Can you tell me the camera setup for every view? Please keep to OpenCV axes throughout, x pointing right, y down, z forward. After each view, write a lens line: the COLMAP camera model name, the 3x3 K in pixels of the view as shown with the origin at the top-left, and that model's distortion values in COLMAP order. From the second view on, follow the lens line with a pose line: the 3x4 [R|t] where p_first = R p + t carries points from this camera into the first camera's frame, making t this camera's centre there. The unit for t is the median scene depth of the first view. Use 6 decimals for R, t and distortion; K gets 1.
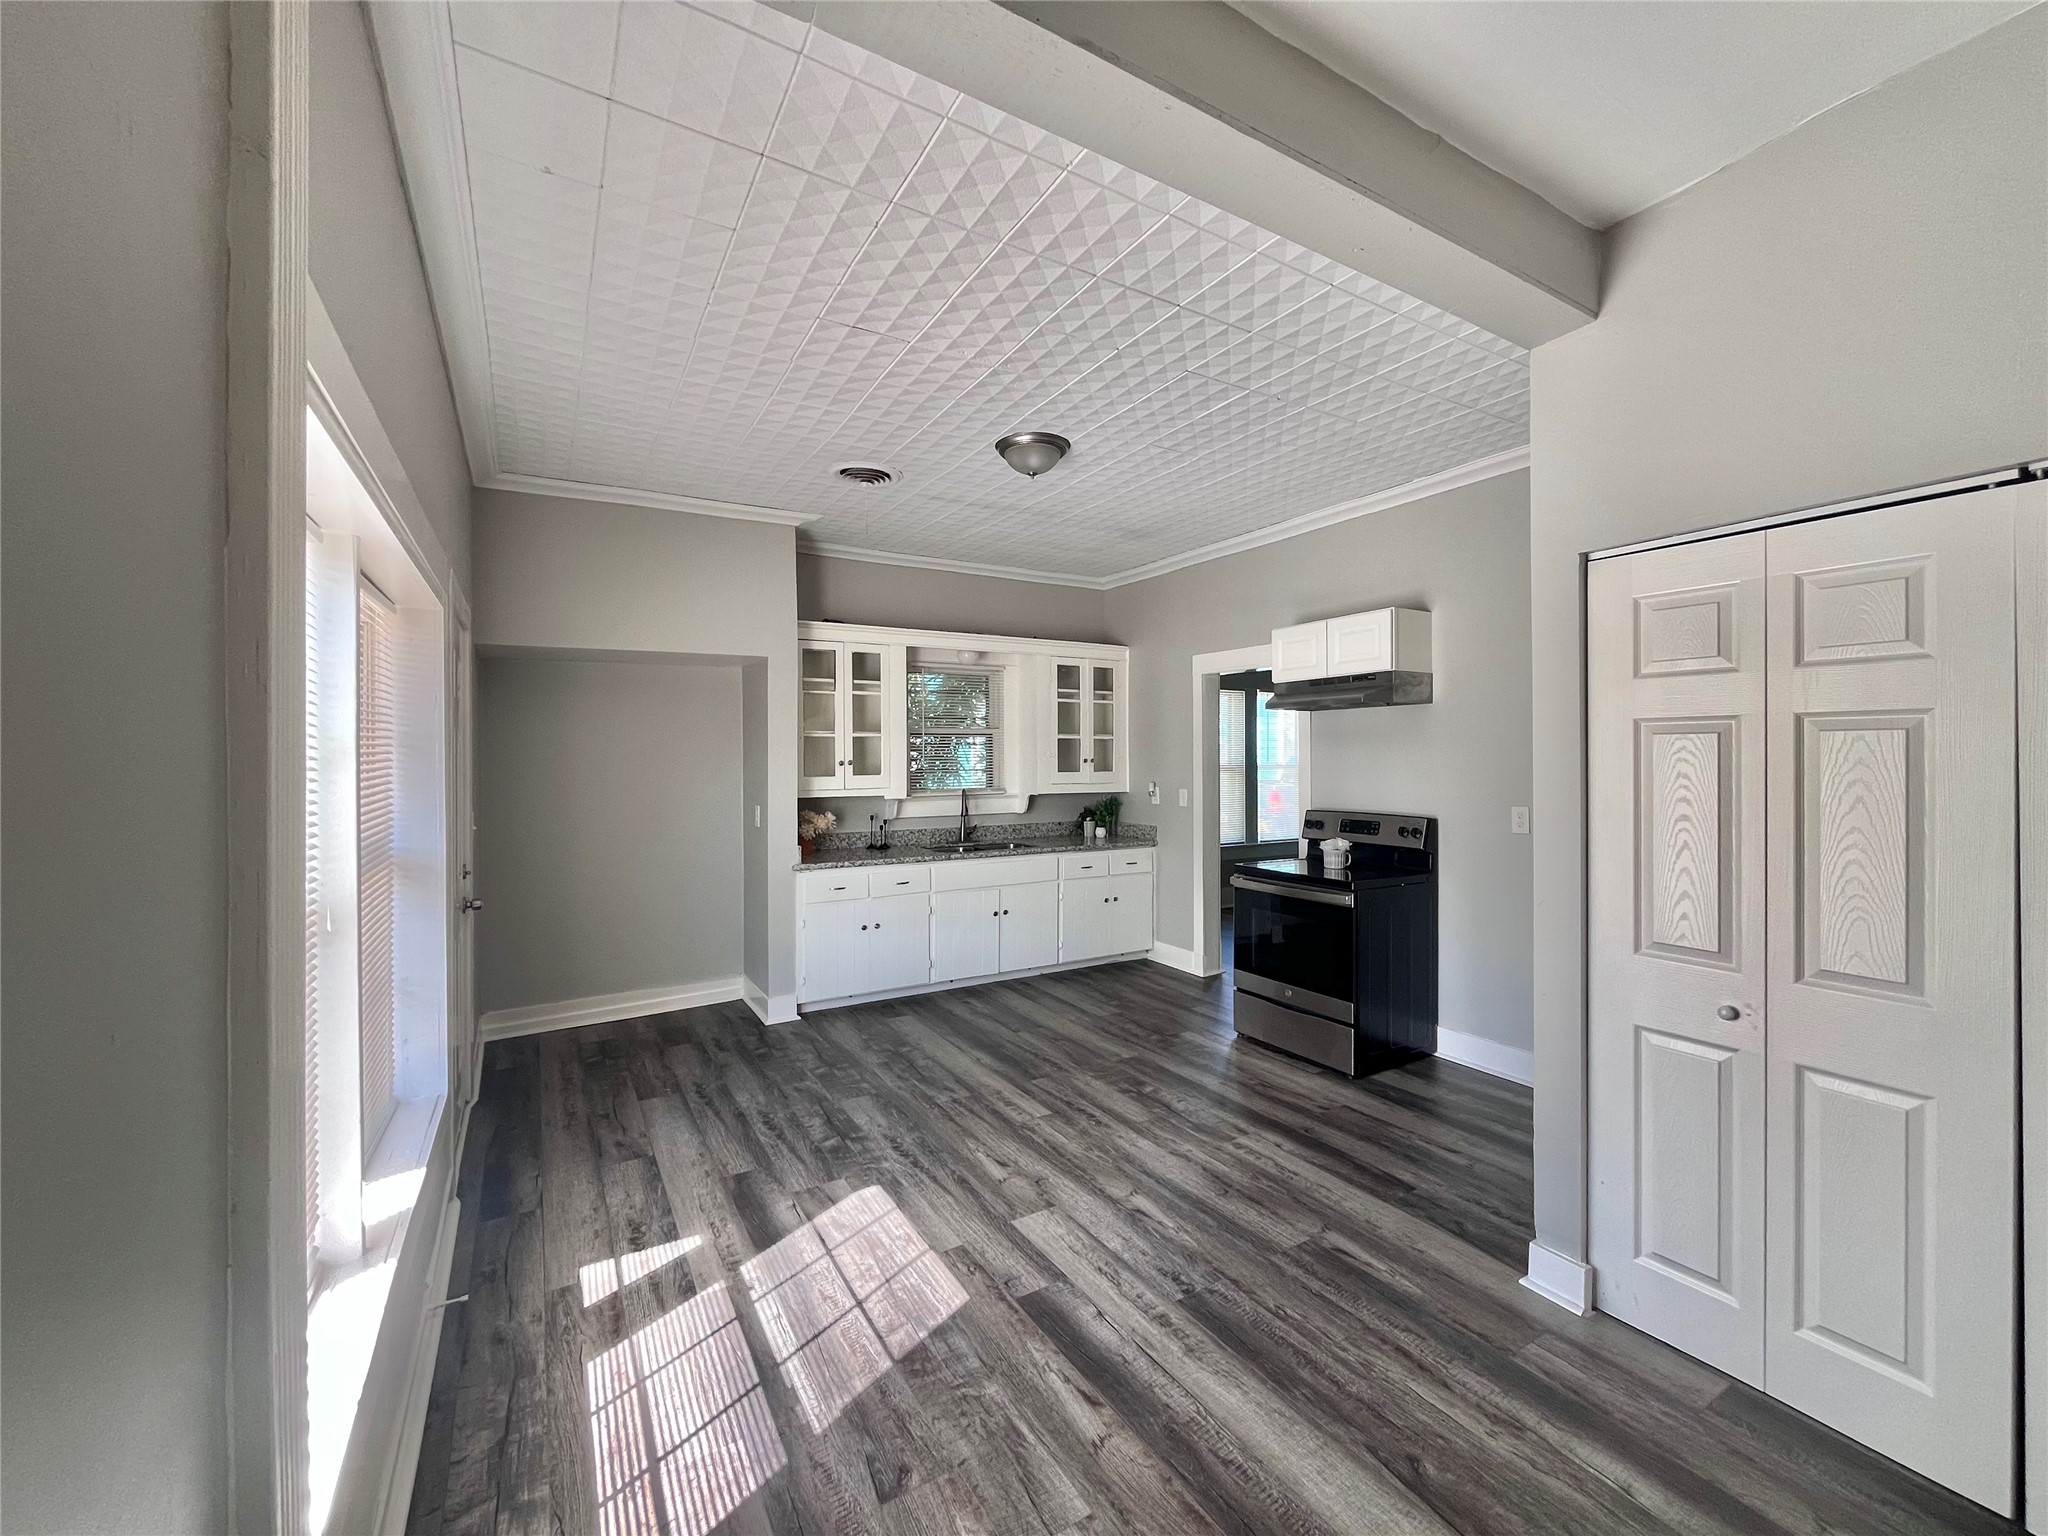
lens RADIAL K [[830.4, 0, 1025.4], [0, 830.4, 768.6], [0, 0, 1]] dist [0.000381, -0.000892]
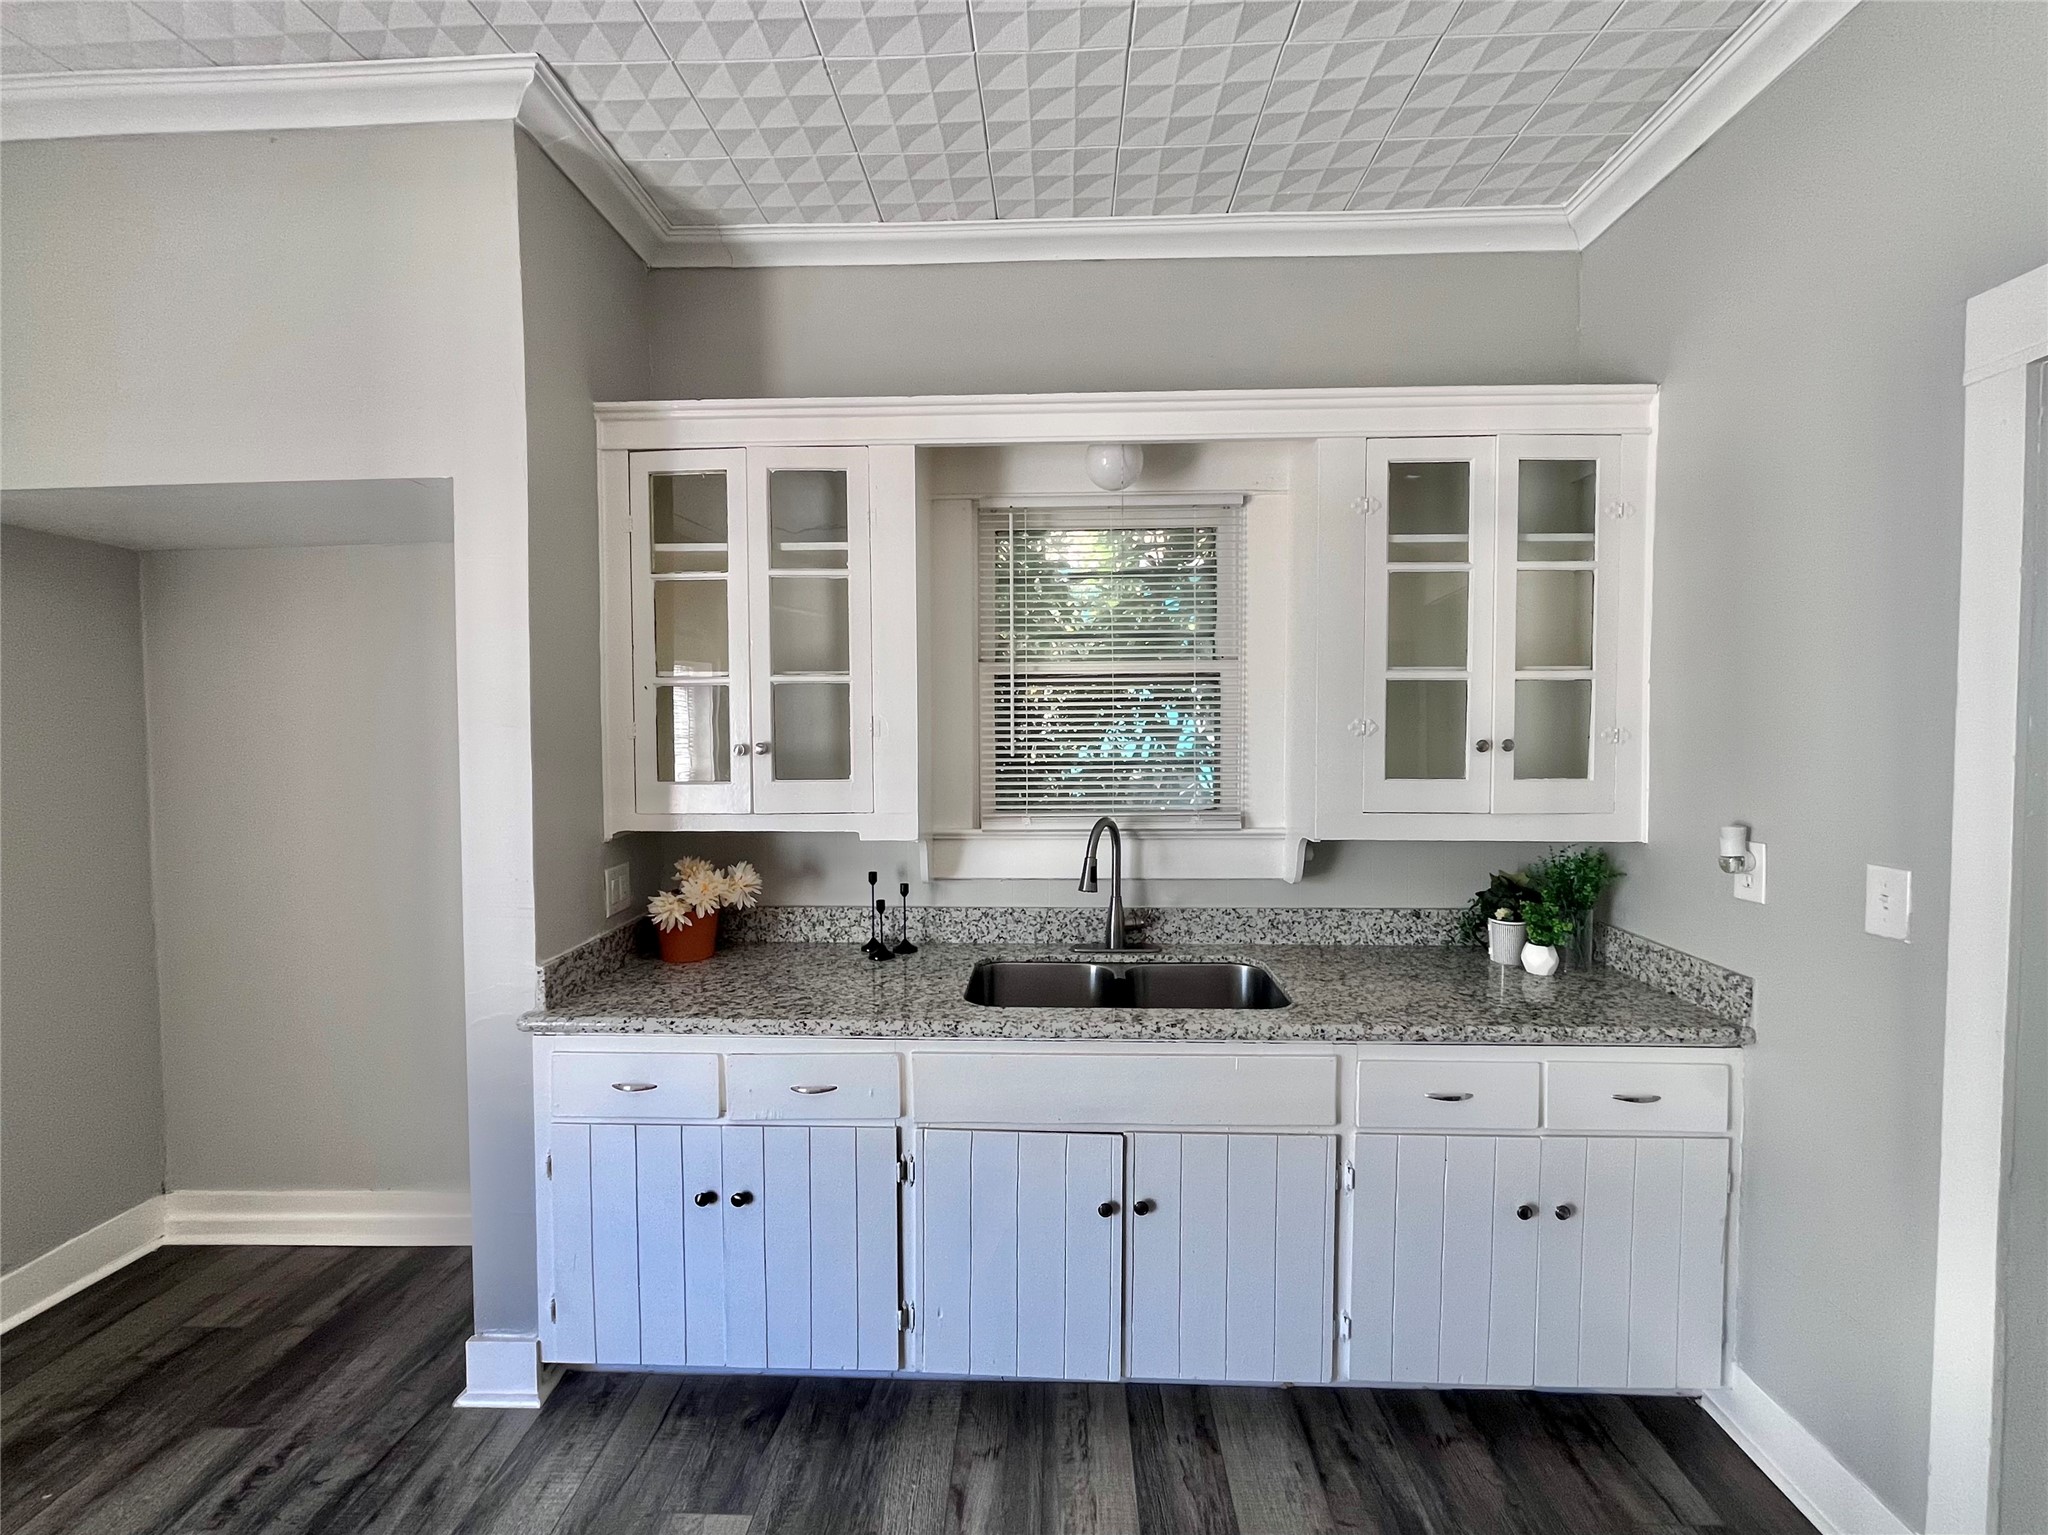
lens RADIAL K [[866.8, 0, 1029.5], [0, 866.8, 758.5], [0, 0, 1]] dist [-0.004871, -0.000527]
pose [[0.843322, 0.022134, -0.536952, 0.120676], [-0.007445, 0.999537, 0.029509, -0.015324], [0.537357, -0.020888, 0.843096, 0.701390]]
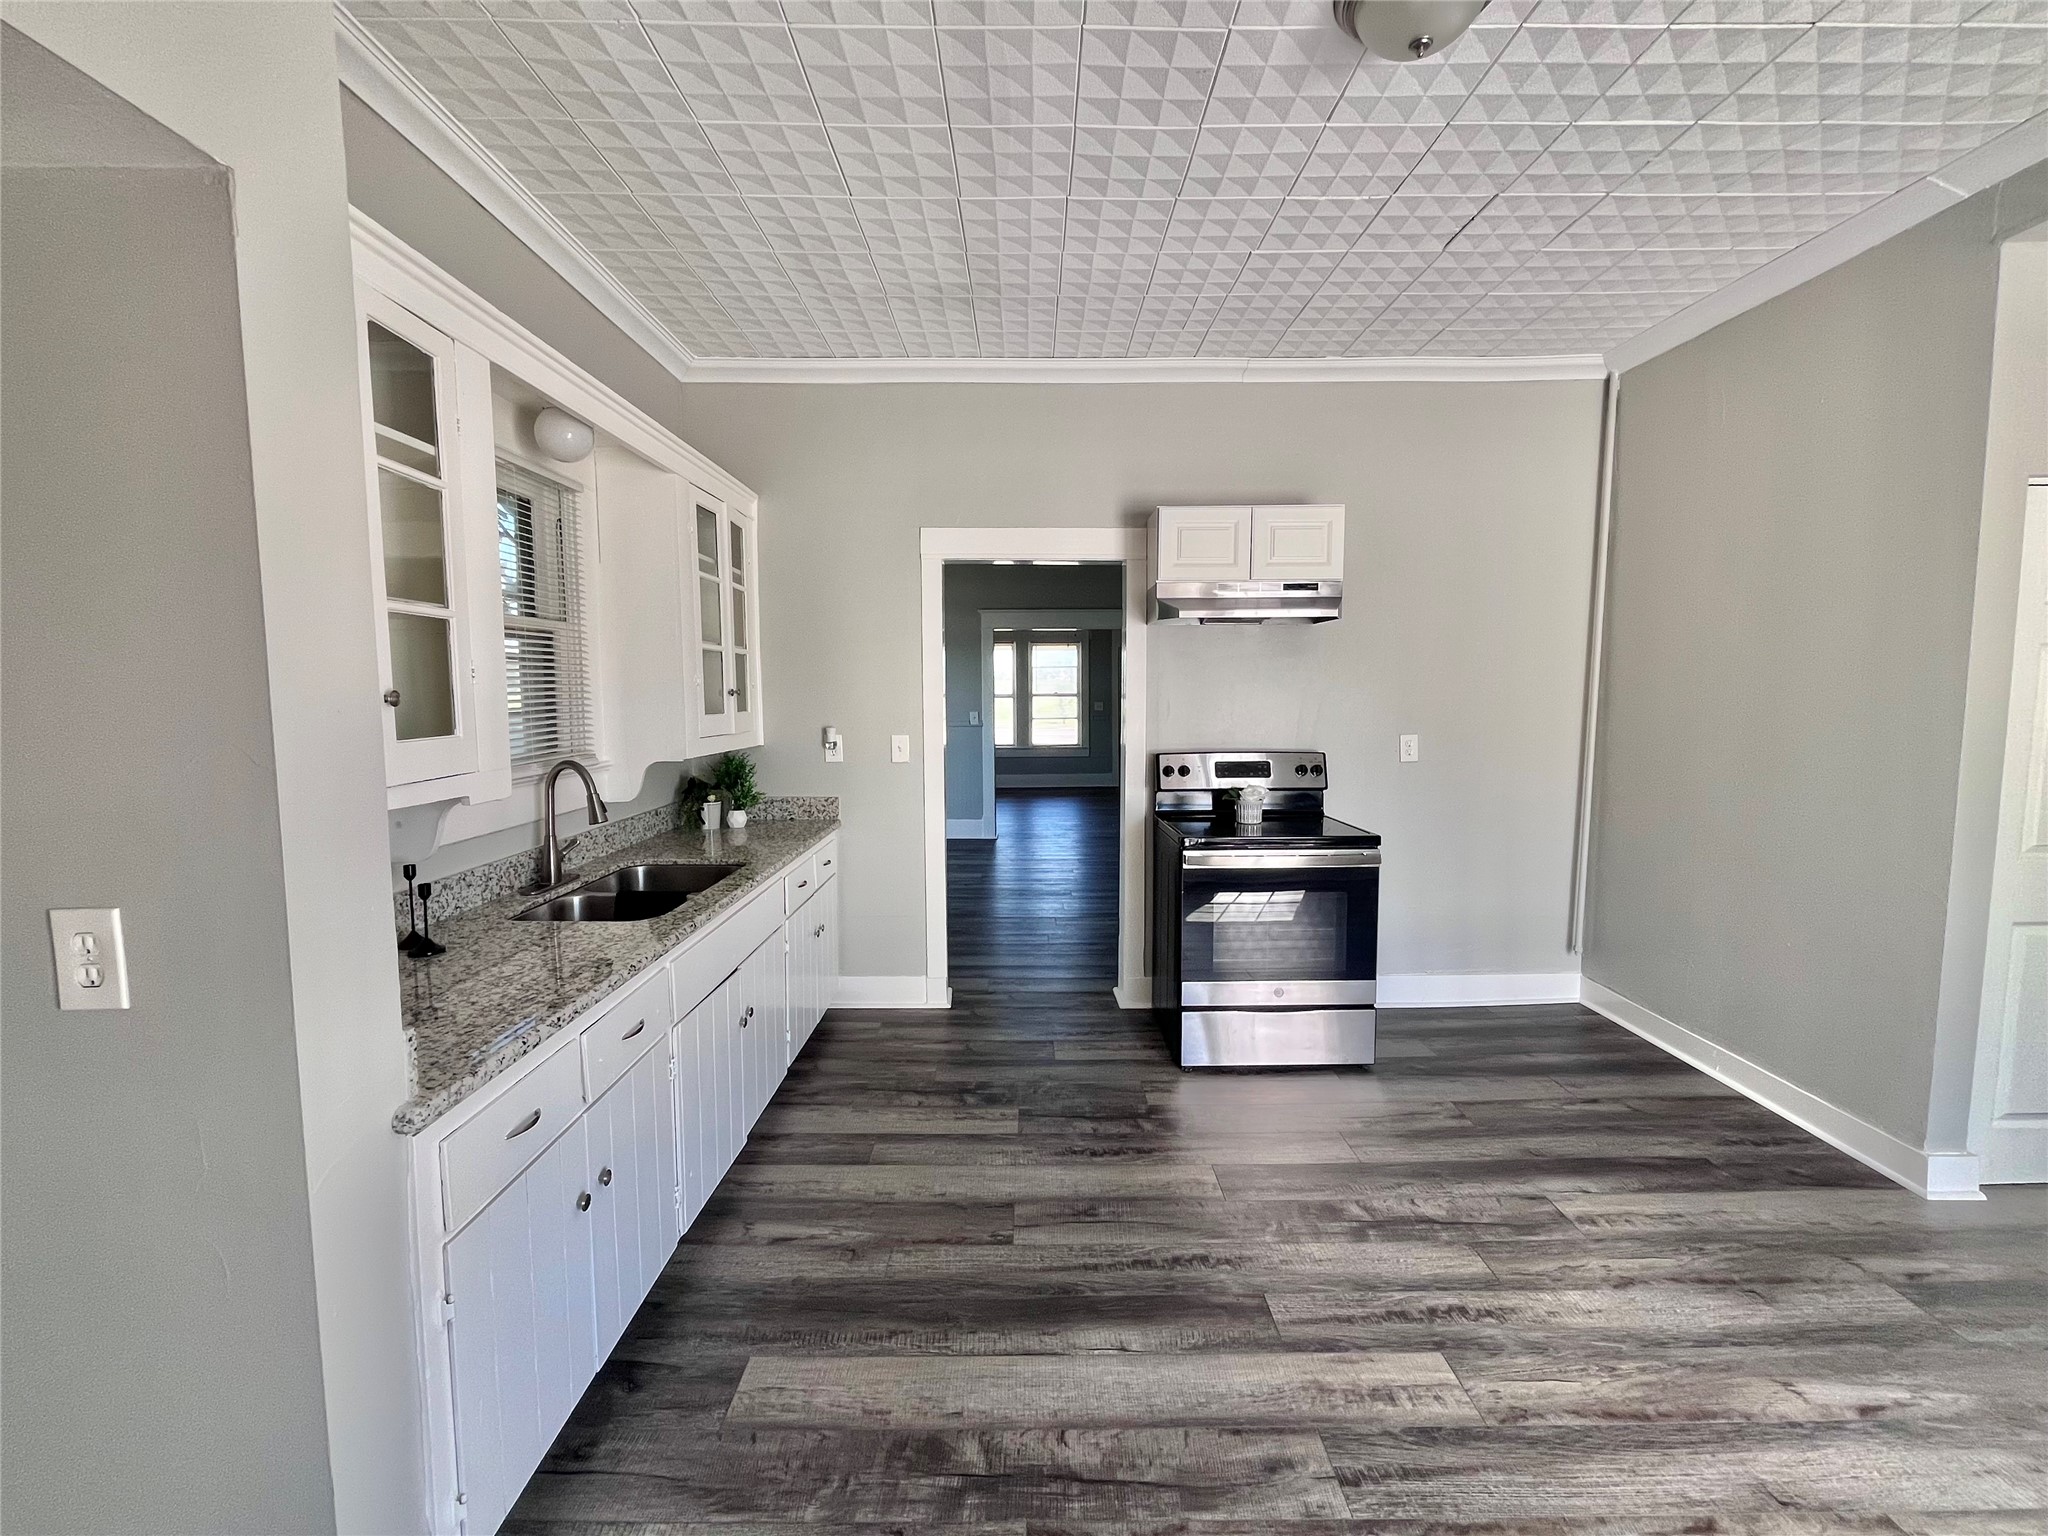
lens RADIAL K [[830.4, 0, 1030.3], [0, 830.4, 762.2], [0, 0, 1]] dist [0.000381, -0.000892]
pose [[0.504410, -0.074622, 0.860234, -0.346356], [0.015307, 0.996875, 0.077500, -0.003684], [-0.863329, -0.025925, 0.503975, 0.636992]]
